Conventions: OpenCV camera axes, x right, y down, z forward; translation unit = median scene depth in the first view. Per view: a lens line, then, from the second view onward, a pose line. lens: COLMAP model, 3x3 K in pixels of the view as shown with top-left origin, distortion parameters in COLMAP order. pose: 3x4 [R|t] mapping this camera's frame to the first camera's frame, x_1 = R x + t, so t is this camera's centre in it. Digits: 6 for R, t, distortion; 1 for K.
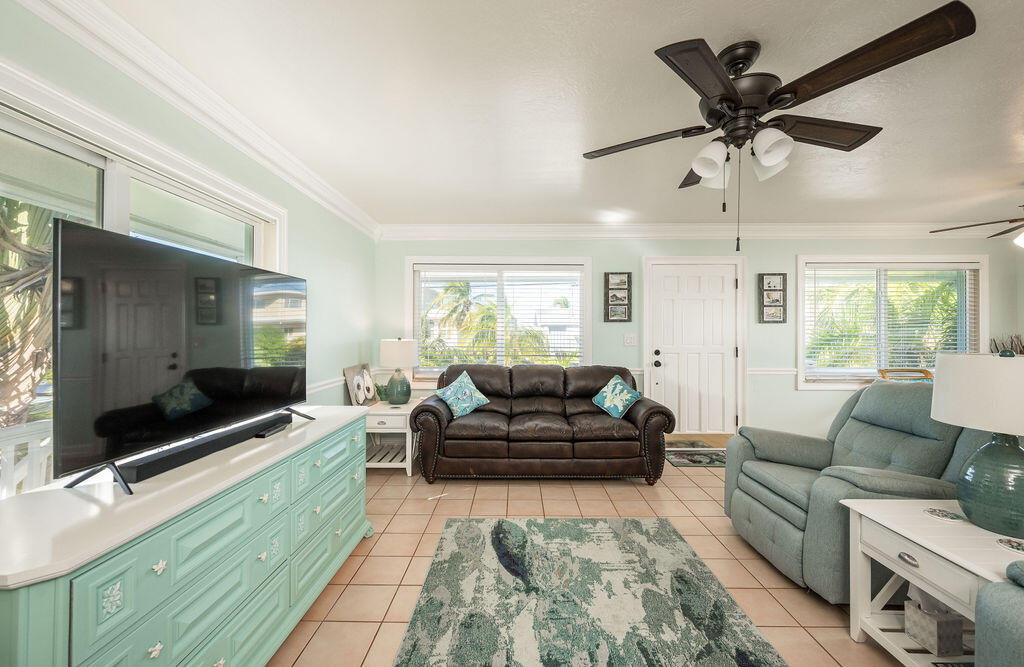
lens RADIAL K [[401.8, 0, 513.0], [0, 401.8, 331.0], [0, 0, 1]] dist [-0.000293, 0.000082]
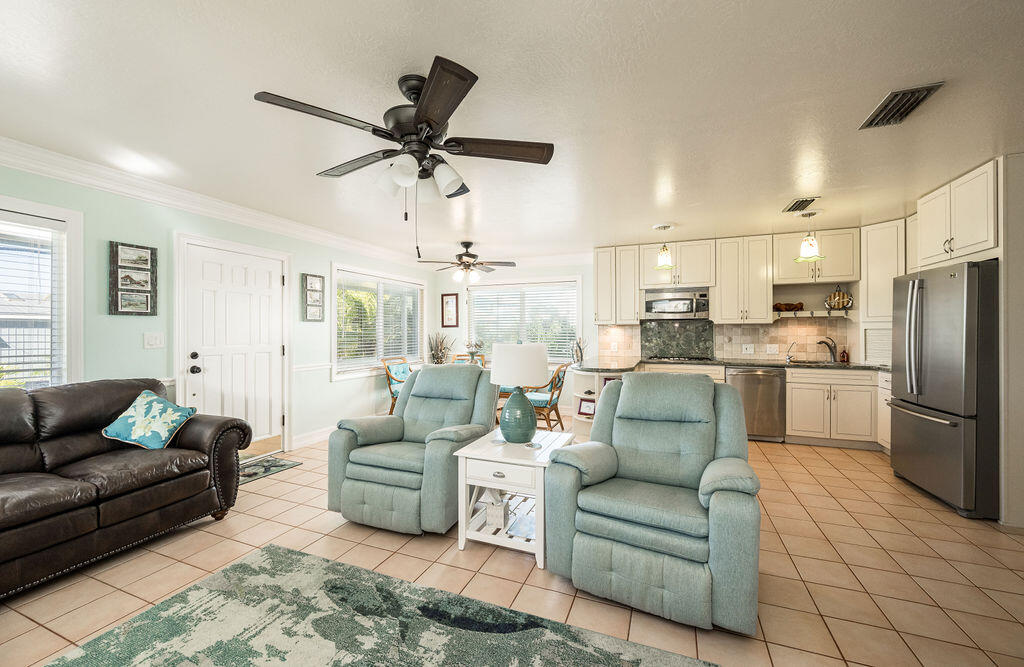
lens RADIAL K [[401.8, 0, 510.1], [0, 401.8, 331.8], [0, 0, 1]] dist [-0.000293, 0.000082]
pose [[0.363720, -0.001239, 0.931507, -0.203017], [-0.005159, 0.999981, 0.003344, 0.000947], [-0.931494, -0.006022, 0.363707, 0.171565]]
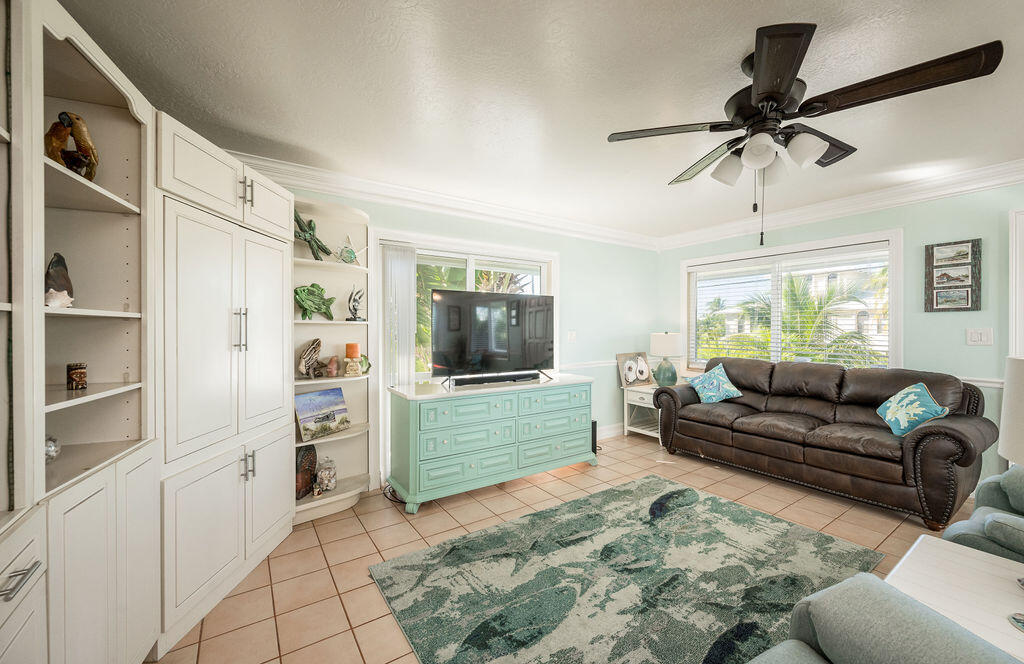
lens RADIAL K [[401.8, 0, 518.5], [0, 401.8, 331.8], [0, 0, 1]] dist [-0.000293, 0.000082]
pose [[0.578217, 0.003243, -0.815877, 0.524457], [0.004586, 0.999963, 0.007225, 0.006766], [0.815870, -0.007920, 0.578181, -0.057517]]
